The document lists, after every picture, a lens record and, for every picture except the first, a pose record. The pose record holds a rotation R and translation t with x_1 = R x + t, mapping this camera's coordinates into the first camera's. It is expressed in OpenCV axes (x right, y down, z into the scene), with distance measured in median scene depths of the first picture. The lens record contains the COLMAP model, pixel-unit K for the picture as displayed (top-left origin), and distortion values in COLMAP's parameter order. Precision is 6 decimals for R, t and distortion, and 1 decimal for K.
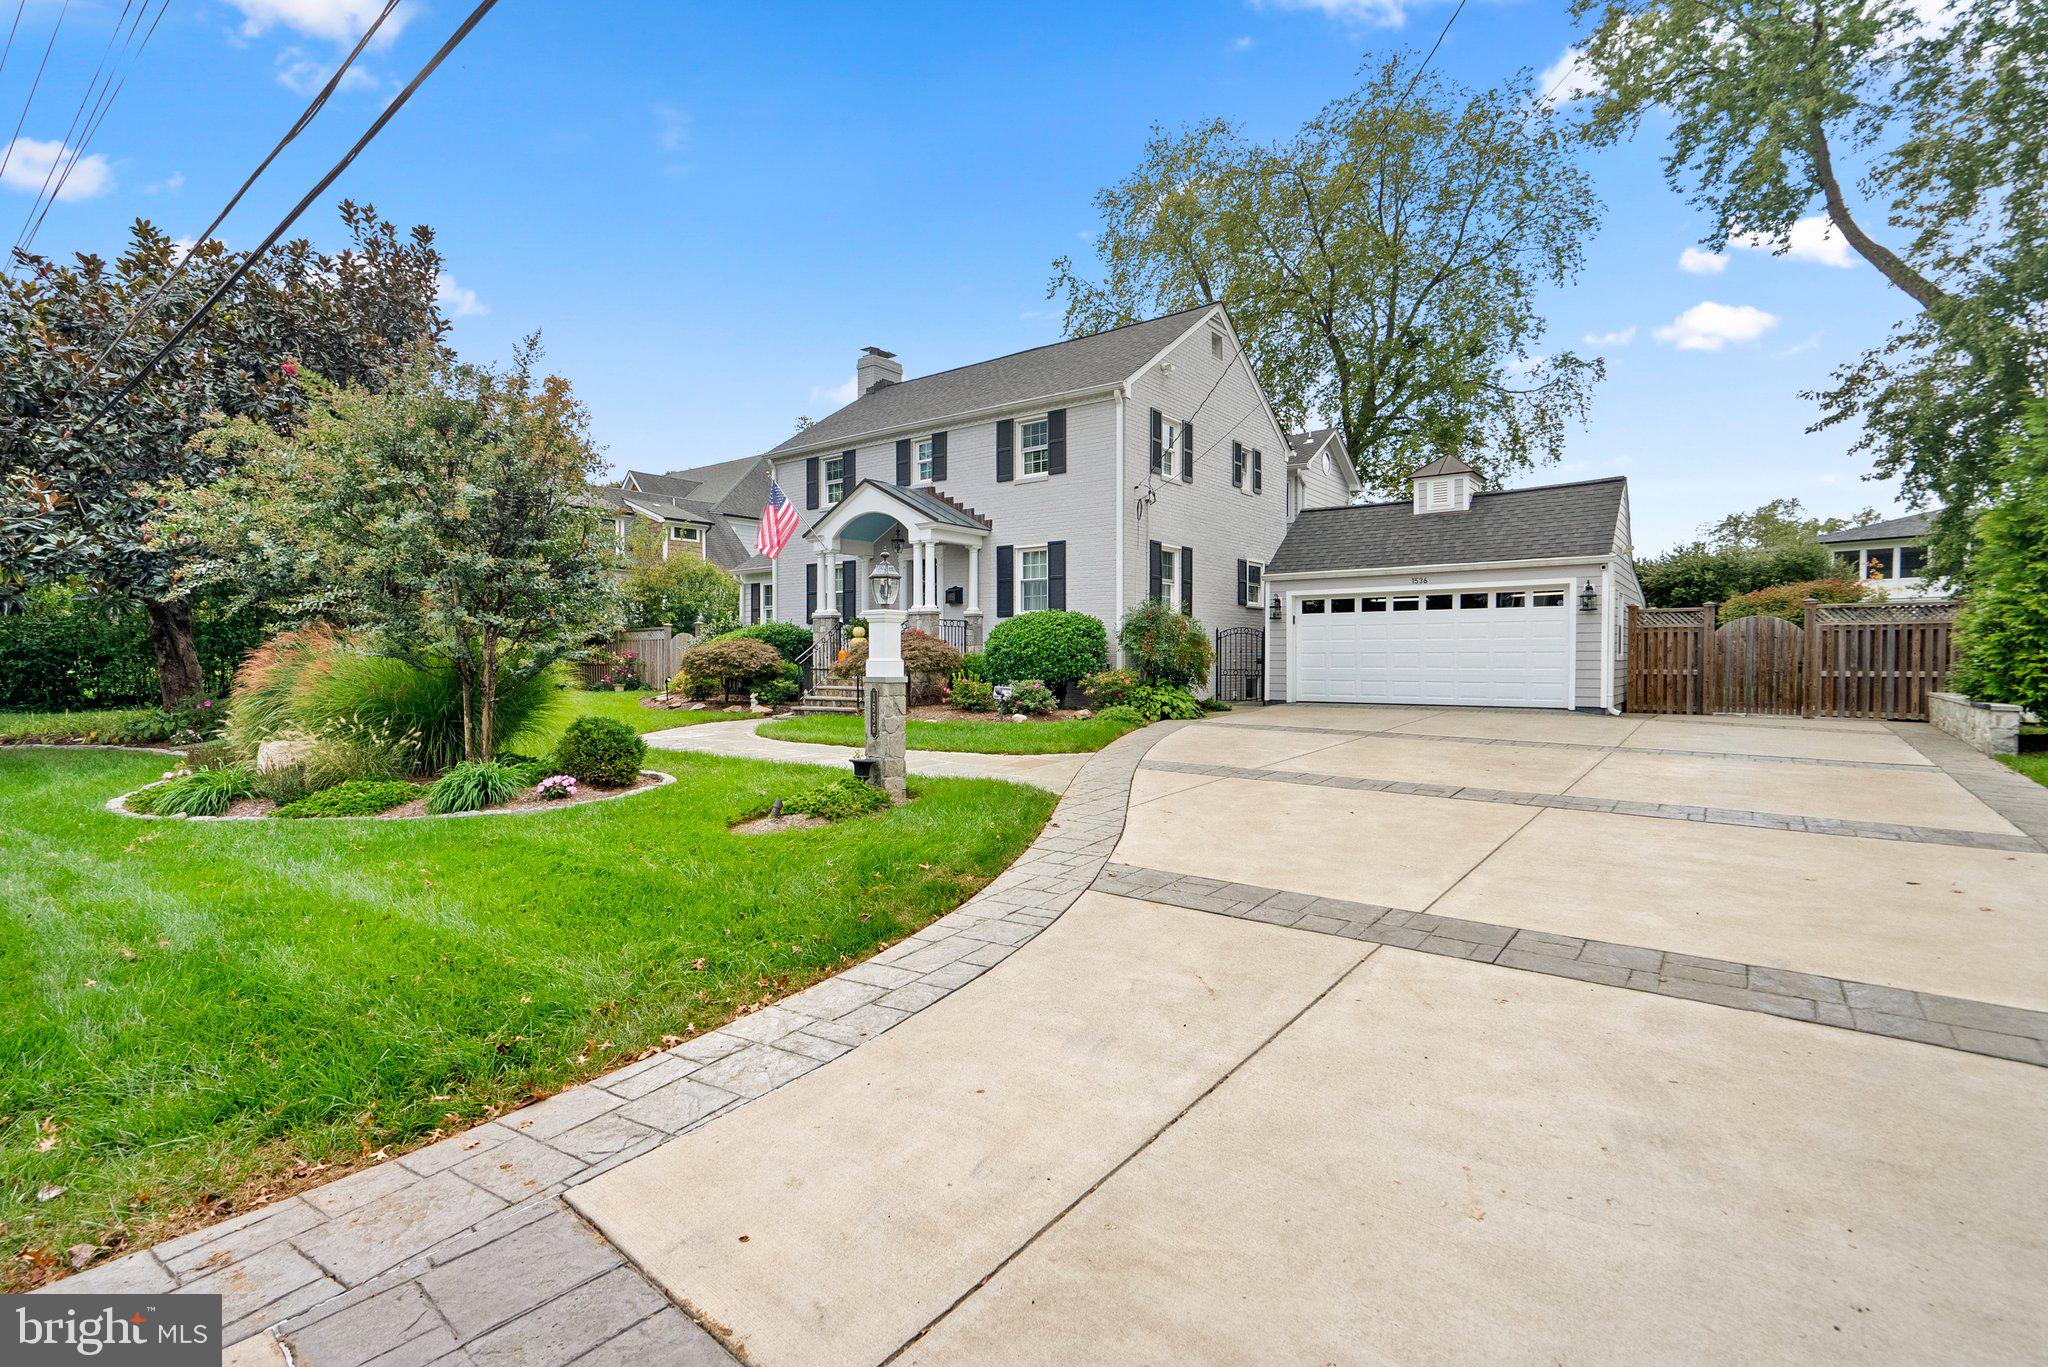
lens RADIAL K [[888.9, 0, 1023.2], [0, 888.9, 603.1], [0, 0, 1]] dist [0.001911, 0.000252]
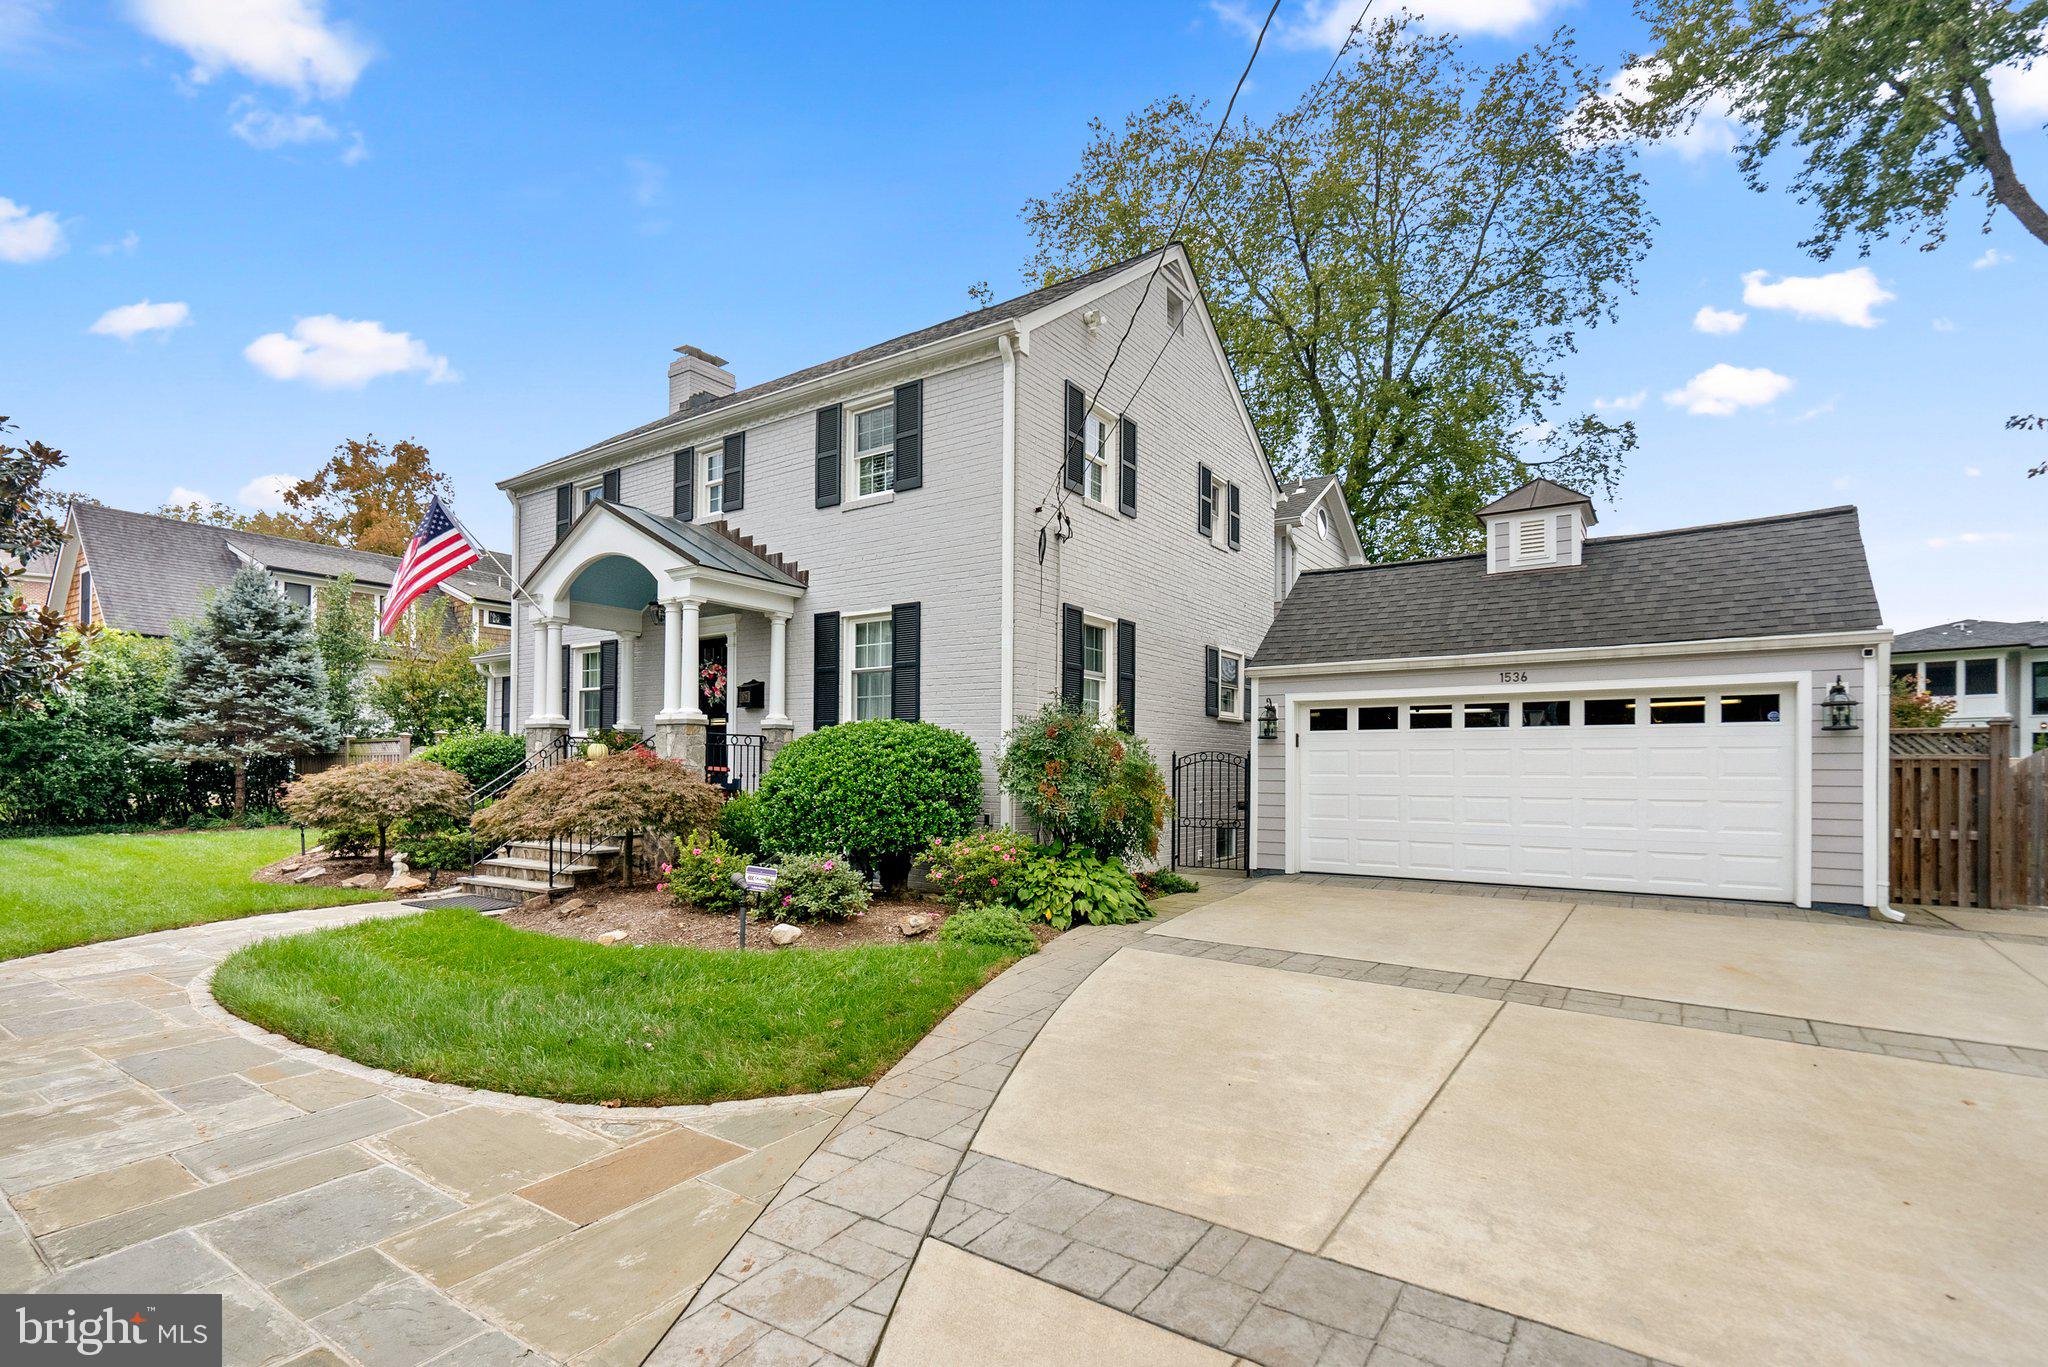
lens RADIAL K [[957.5, 0, 983.1], [0, 957.5, 674.6], [0, 0, 1]] dist [-0.021955, 0.000453]
pose [[0.999661, 0.012861, 0.022657, 0.072276], [-0.011909, 0.999061, -0.041653, 0.003529], [-0.023172, 0.041369, 0.998875, 0.350465]]
